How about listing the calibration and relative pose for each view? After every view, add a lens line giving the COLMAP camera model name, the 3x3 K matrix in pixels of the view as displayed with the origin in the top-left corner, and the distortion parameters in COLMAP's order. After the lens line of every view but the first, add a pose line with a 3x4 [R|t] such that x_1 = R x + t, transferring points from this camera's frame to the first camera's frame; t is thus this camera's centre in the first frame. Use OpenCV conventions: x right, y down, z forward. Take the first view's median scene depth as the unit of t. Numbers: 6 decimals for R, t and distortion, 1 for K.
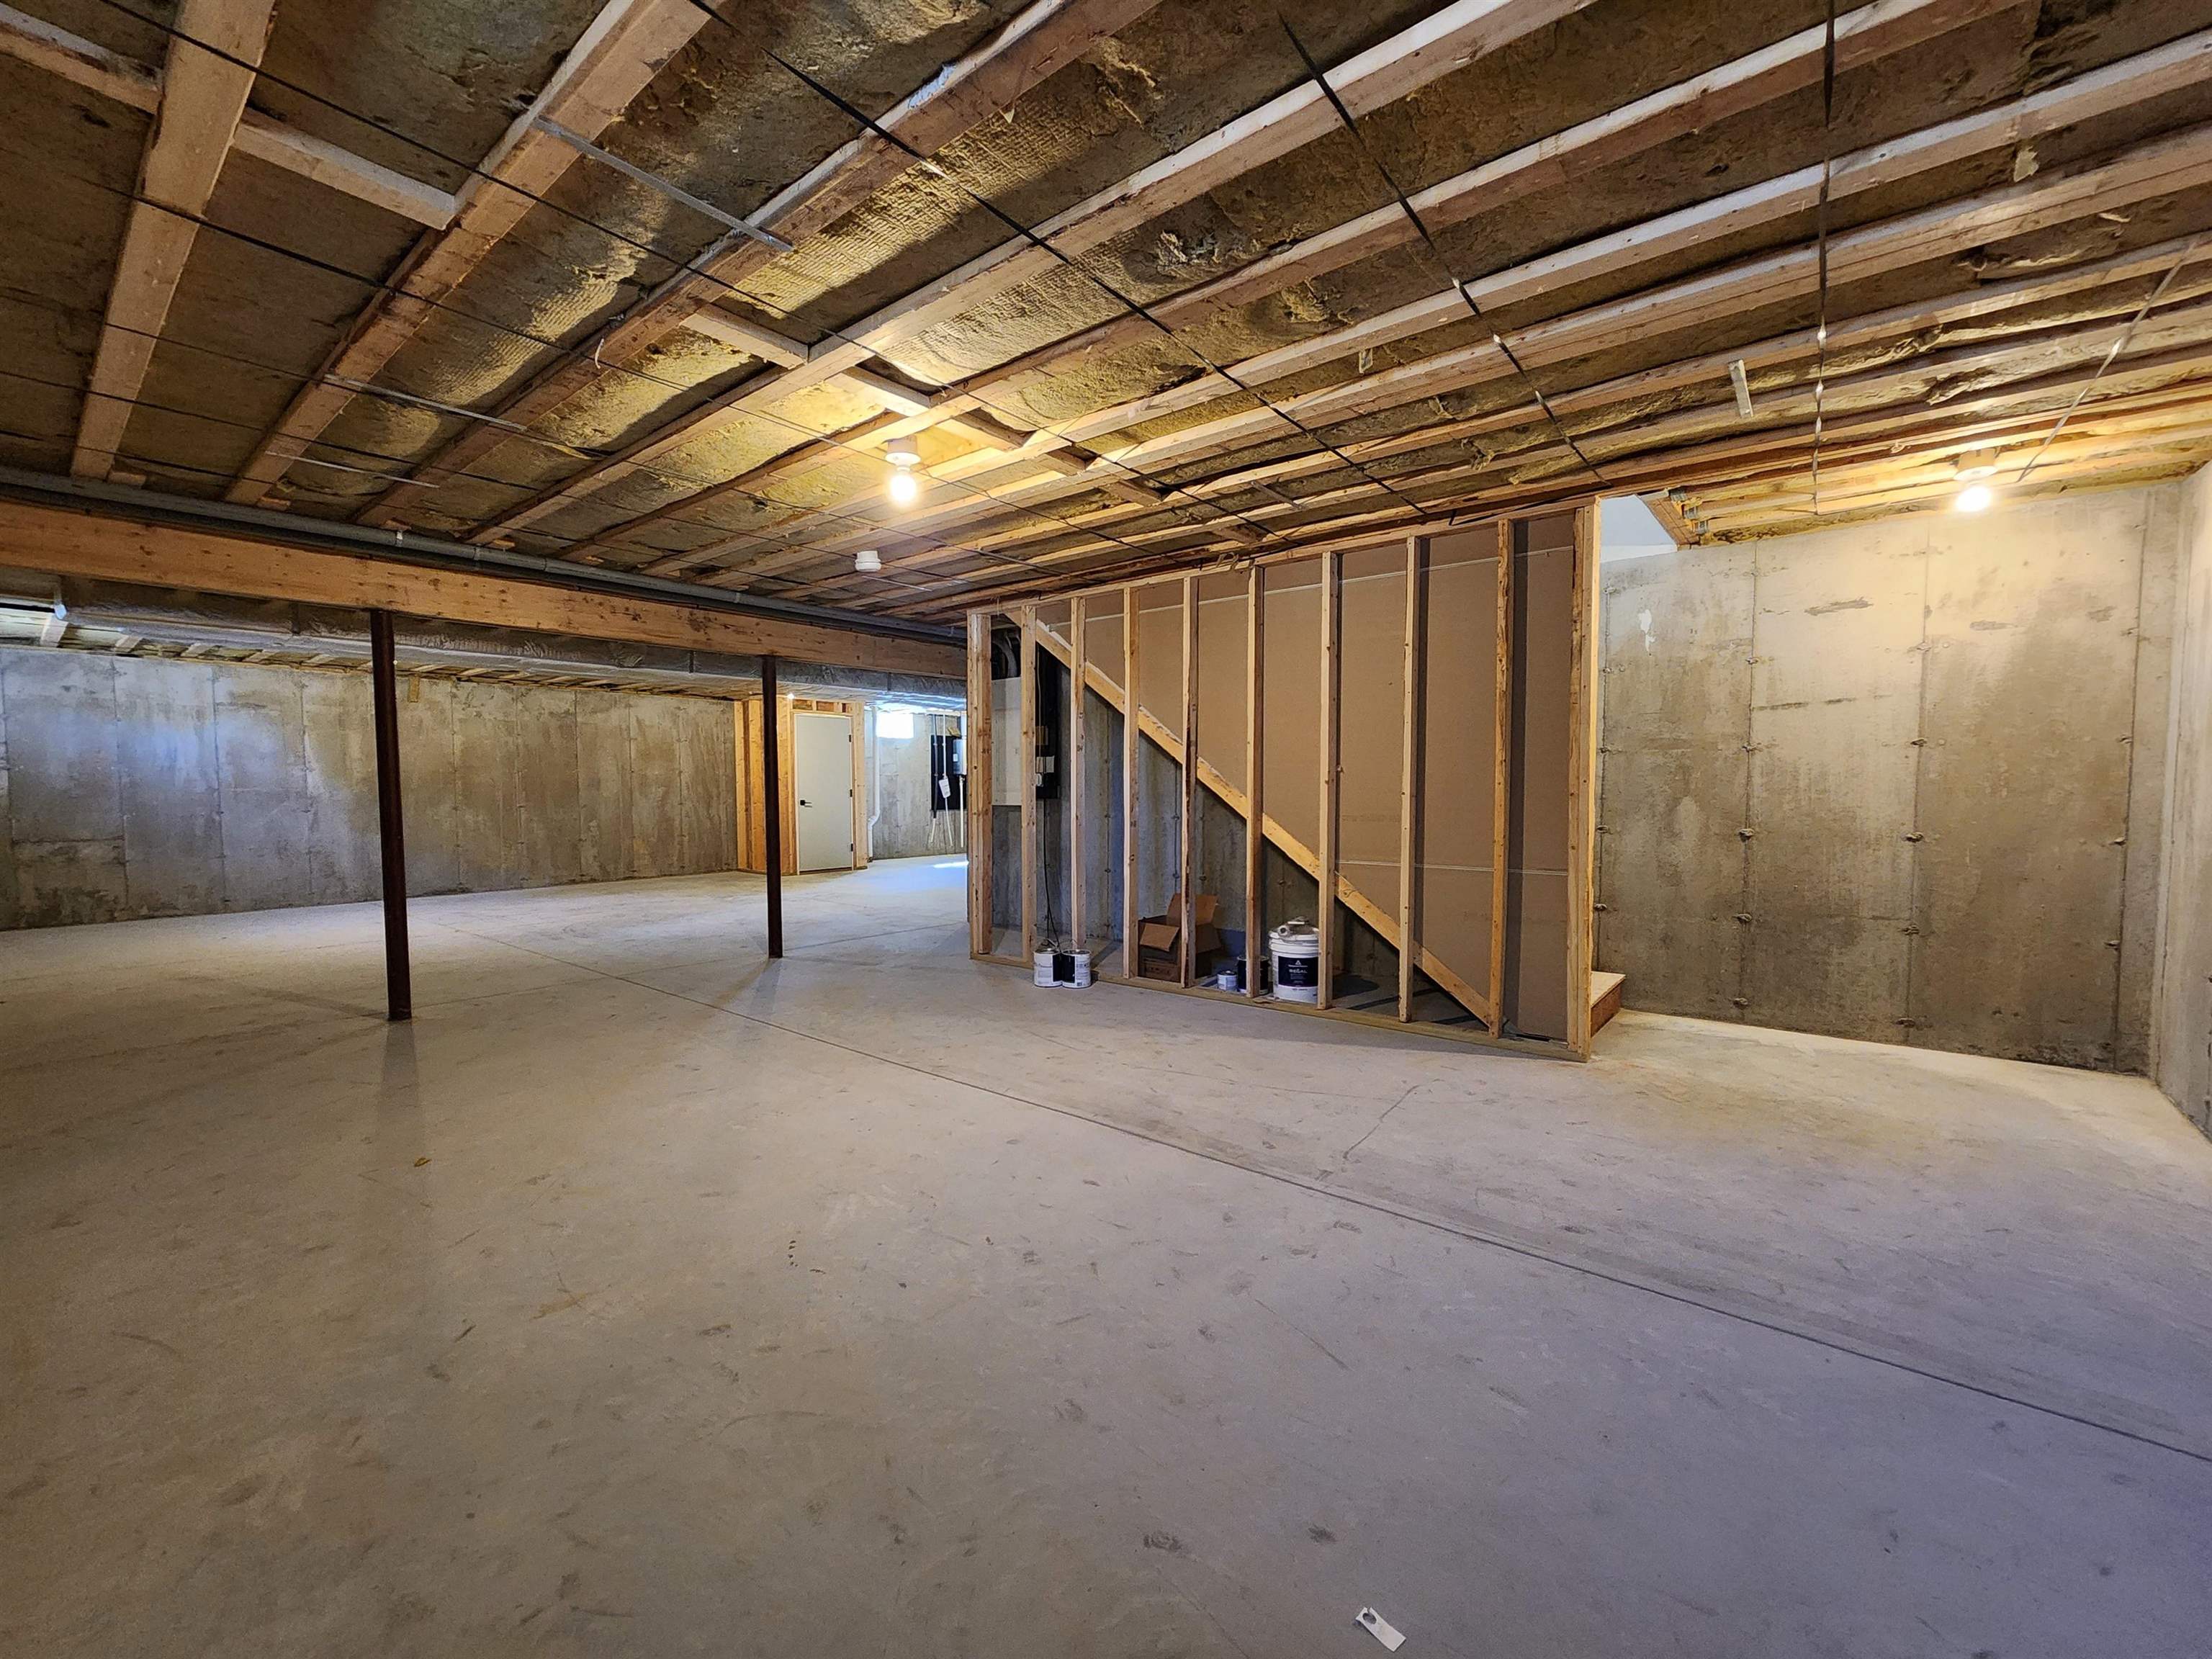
lens RADIAL K [[909.6, 0, 1098.2], [0, 909.6, 828.9], [0, 0, 1]] dist [-0.001752, 0.000490]
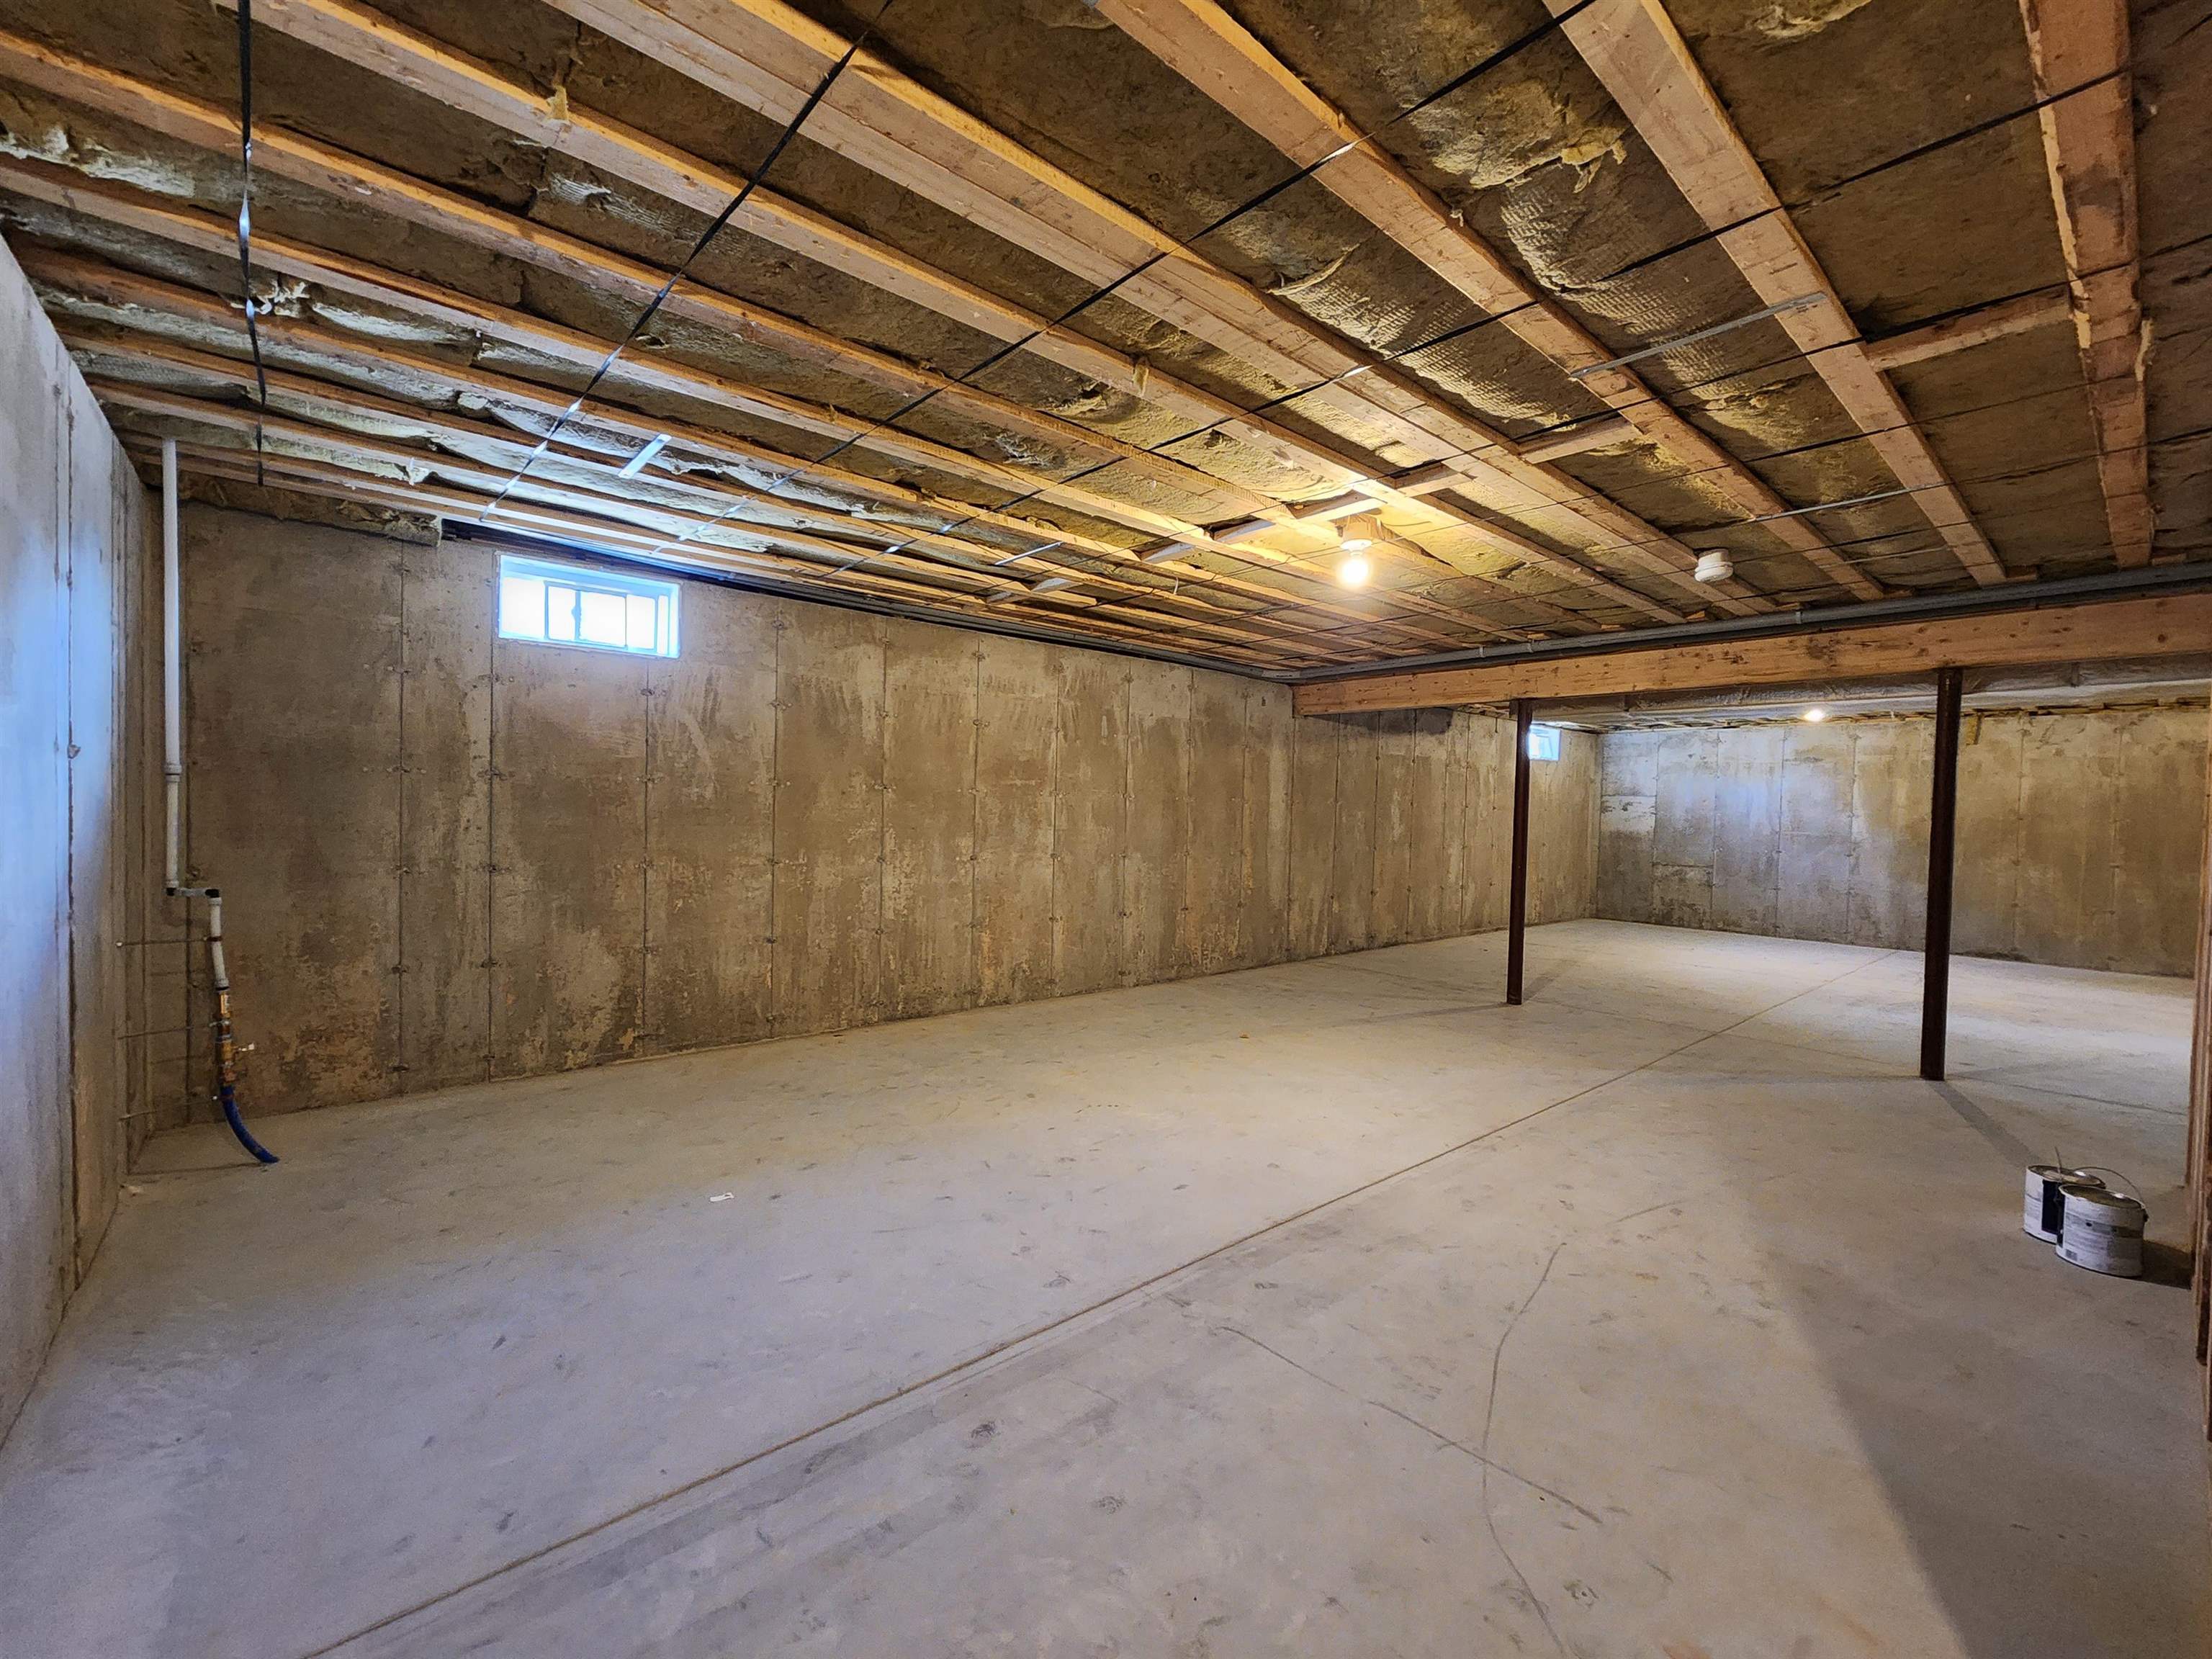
lens RADIAL K [[909.6, 0, 1098.9], [0, 909.6, 830.9], [0, 0, 1]] dist [-0.001752, 0.000490]
pose [[-0.177671, 0.025354, -0.983763, 0.374399], [-0.070313, 0.996786, 0.038388, -0.030020], [0.981575, 0.075992, -0.175317, 0.358263]]
